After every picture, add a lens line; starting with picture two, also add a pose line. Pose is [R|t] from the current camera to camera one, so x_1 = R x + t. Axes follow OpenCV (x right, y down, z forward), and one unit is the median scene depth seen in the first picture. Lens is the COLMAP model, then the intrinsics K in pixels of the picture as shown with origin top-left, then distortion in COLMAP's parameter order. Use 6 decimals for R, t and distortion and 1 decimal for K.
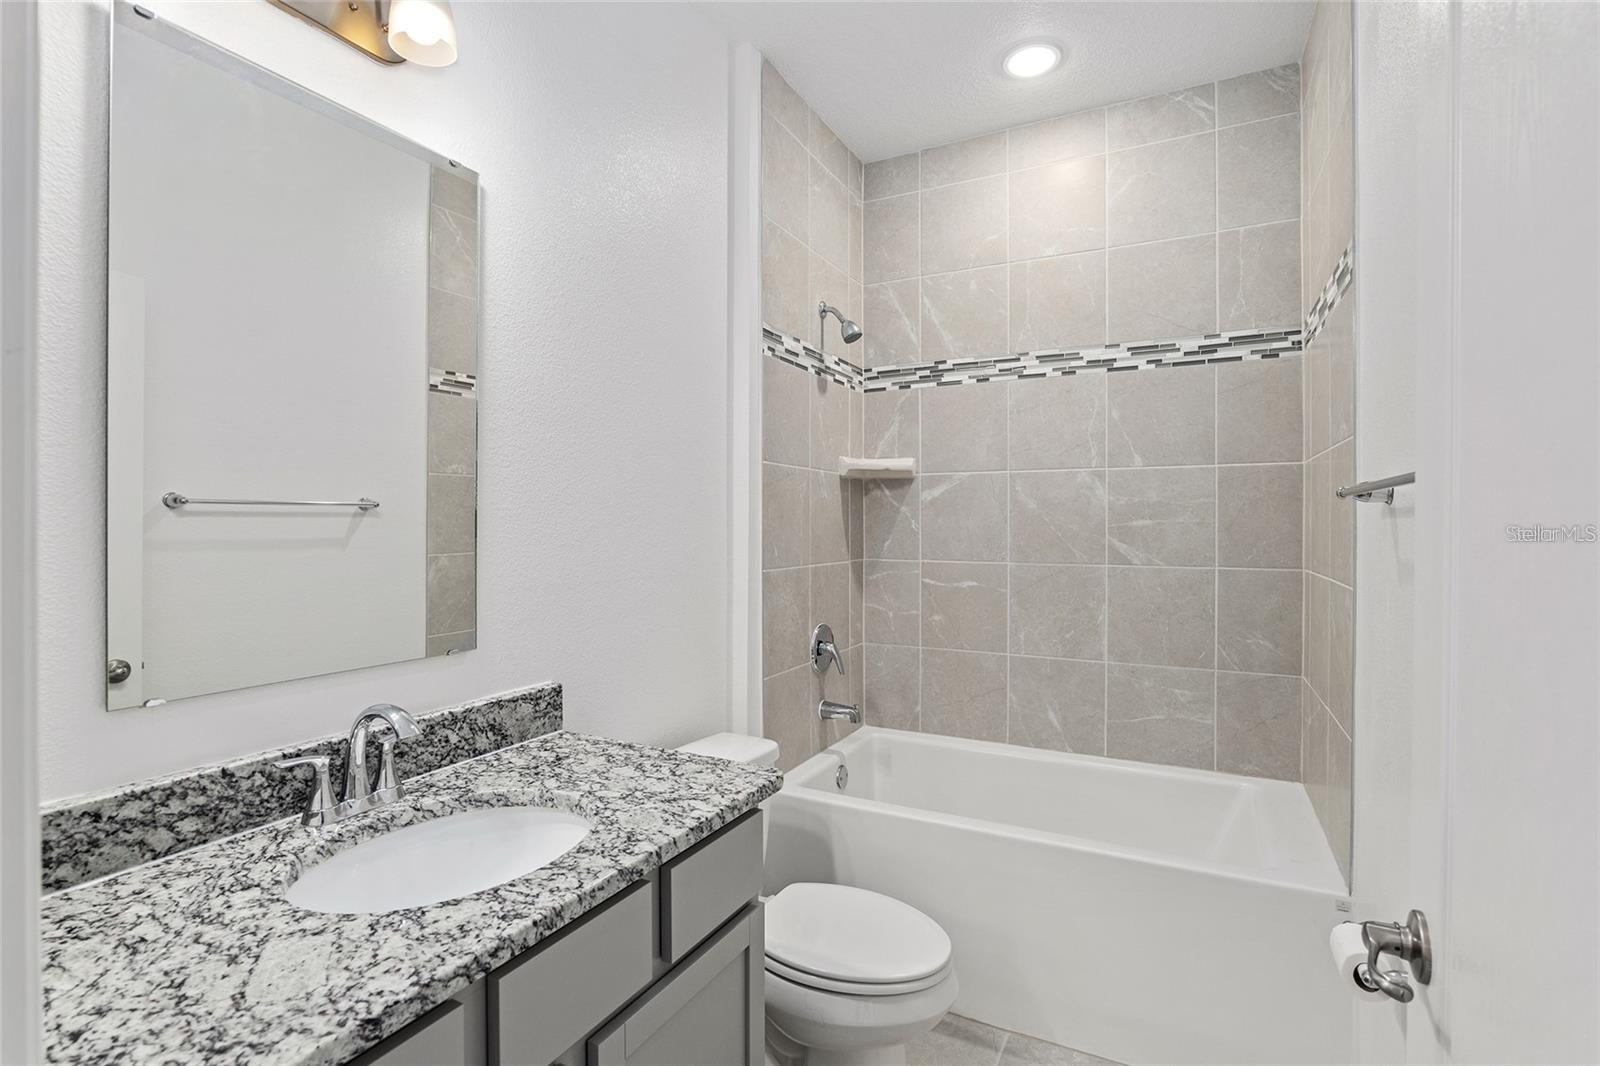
lens RADIAL K [[746.5, 0, 798.4], [0, 746.5, 530.2], [0, 0, 1]] dist [-0.016912, 0.002723]
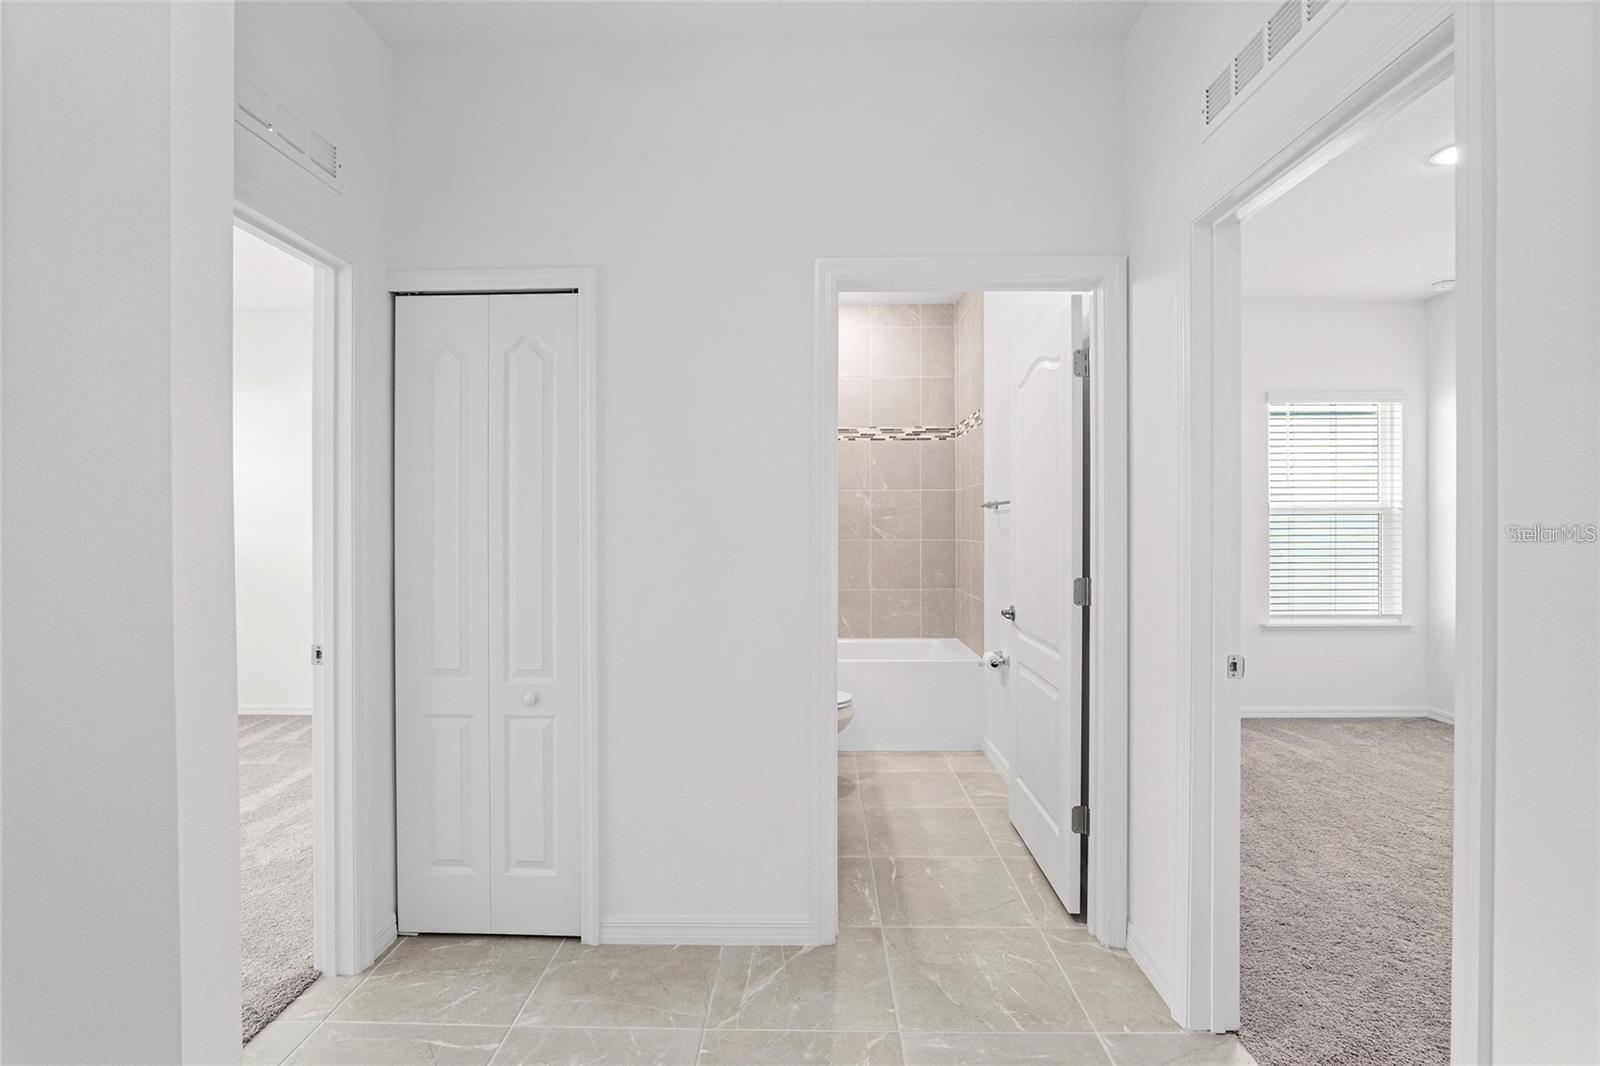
lens RADIAL K [[746.5, 0, 791.2], [0, 746.5, 533.0], [0, 0, 1]] dist [-0.016912, 0.002723]
pose [[0.896699, -0.012964, 0.442451, -0.673253], [0.010179, 0.999911, 0.008669, 0.011229], [-0.442524, -0.003270, 0.896751, -0.697559]]
